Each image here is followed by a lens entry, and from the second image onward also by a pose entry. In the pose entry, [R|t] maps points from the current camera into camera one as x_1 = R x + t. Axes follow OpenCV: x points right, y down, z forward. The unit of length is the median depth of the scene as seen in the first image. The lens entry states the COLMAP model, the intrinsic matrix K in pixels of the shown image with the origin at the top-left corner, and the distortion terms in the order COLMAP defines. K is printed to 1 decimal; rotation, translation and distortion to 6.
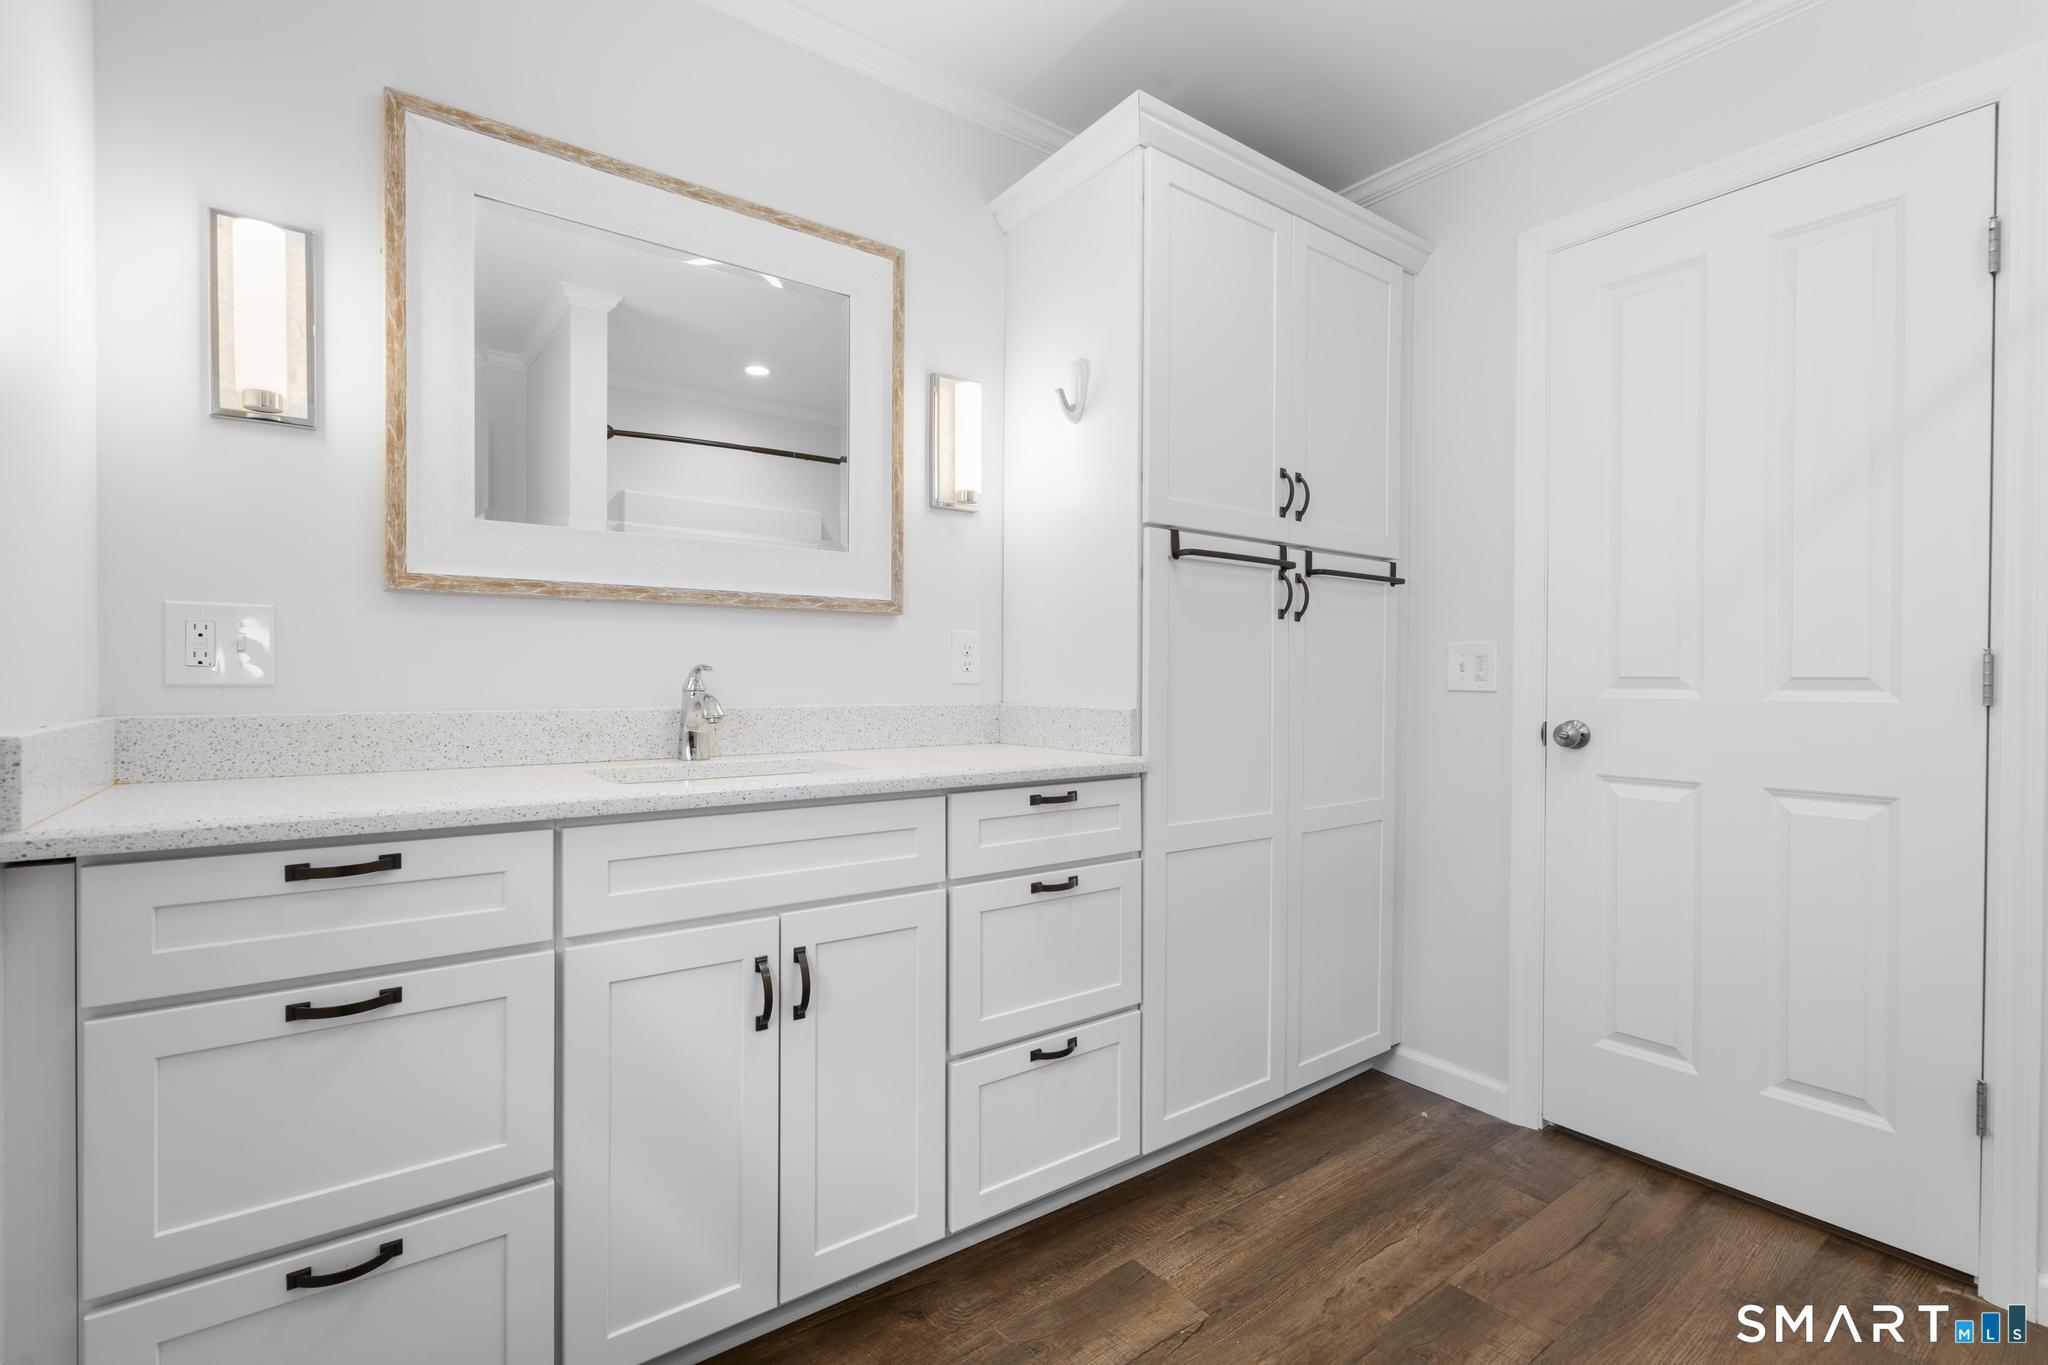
lens RADIAL K [[919.1, 0, 1004.4], [0, 919.1, 684.6], [0, 0, 1]] dist [-0.011071, 0.005317]
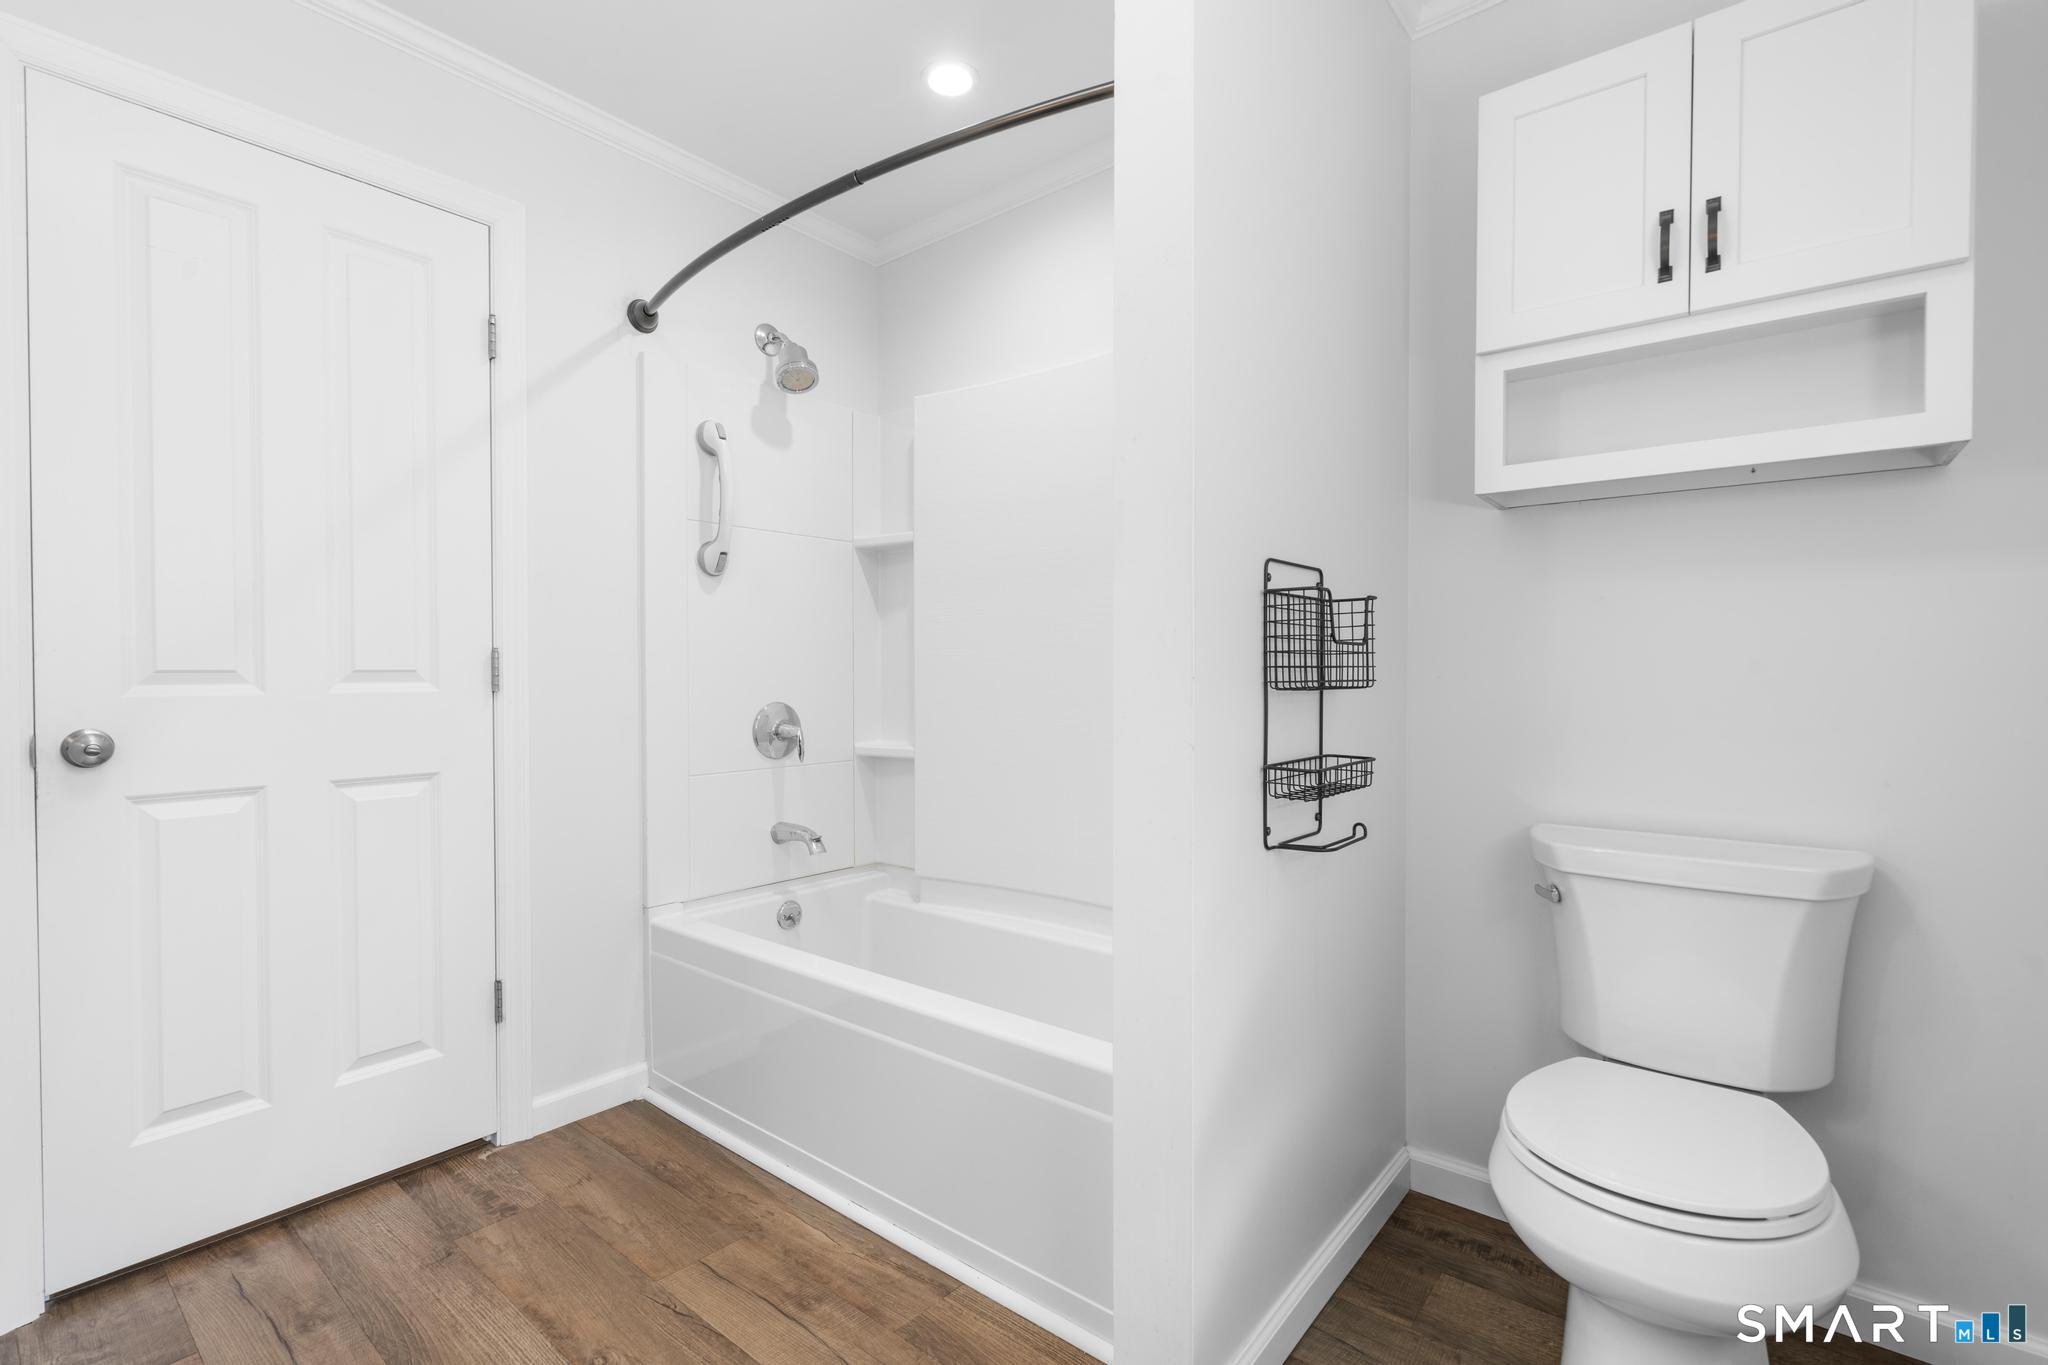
lens RADIAL K [[919.1, 0, 1004.4], [0, 919.1, 684.6], [0, 0, 1]] dist [-0.011071, 0.005317]
pose [[-0.222820, -0.018984, 0.974675, -0.304938], [0.012176, 0.999678, 0.022255, -0.005503], [-0.974784, 0.016826, -0.222517, 0.506744]]
